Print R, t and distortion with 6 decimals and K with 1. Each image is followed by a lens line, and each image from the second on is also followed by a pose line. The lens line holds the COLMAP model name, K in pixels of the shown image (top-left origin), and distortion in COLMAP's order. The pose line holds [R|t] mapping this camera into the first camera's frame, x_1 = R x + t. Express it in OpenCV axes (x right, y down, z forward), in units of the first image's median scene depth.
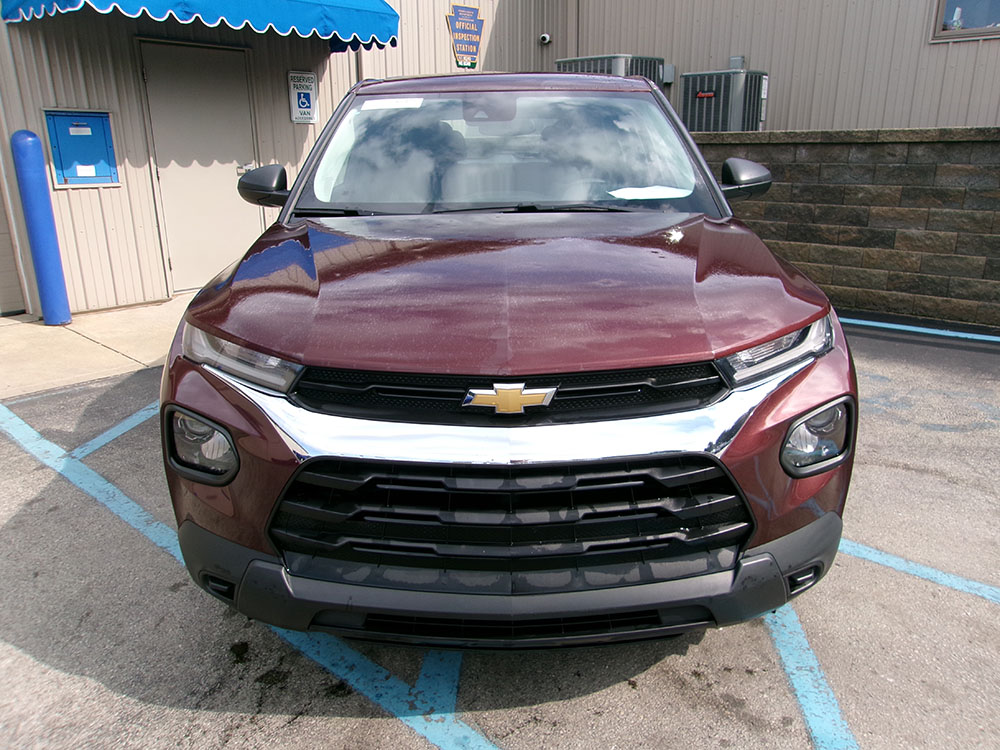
lens RADIAL K [[763.0, 0, 500.0], [0, 763.0, 375.0], [0, 0, 1]] dist [-0.004719, 0.005522]
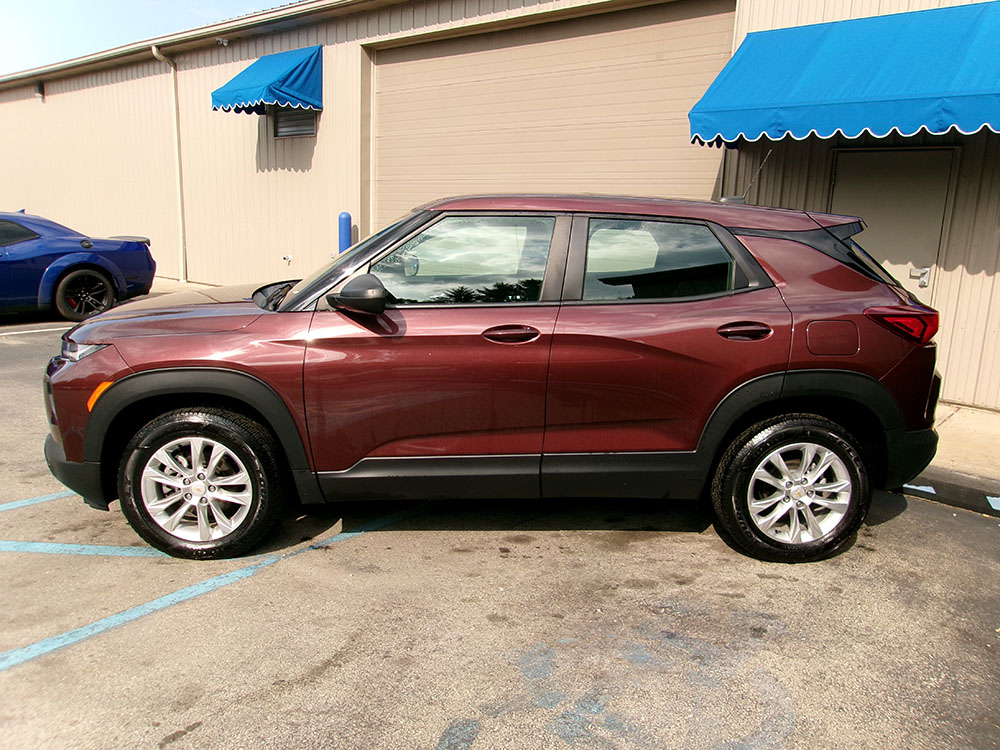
lens RADIAL K [[763.0, 0, 500.0], [0, 763.0, 375.0], [0, 0, 1]] dist [-0.004719, 0.005522]
pose [[0.048243, 0.215937, -0.975215, 1.004365], [-0.318880, 0.928589, 0.189838, -0.295819], [0.946567, 0.301818, 0.113656, 0.784629]]
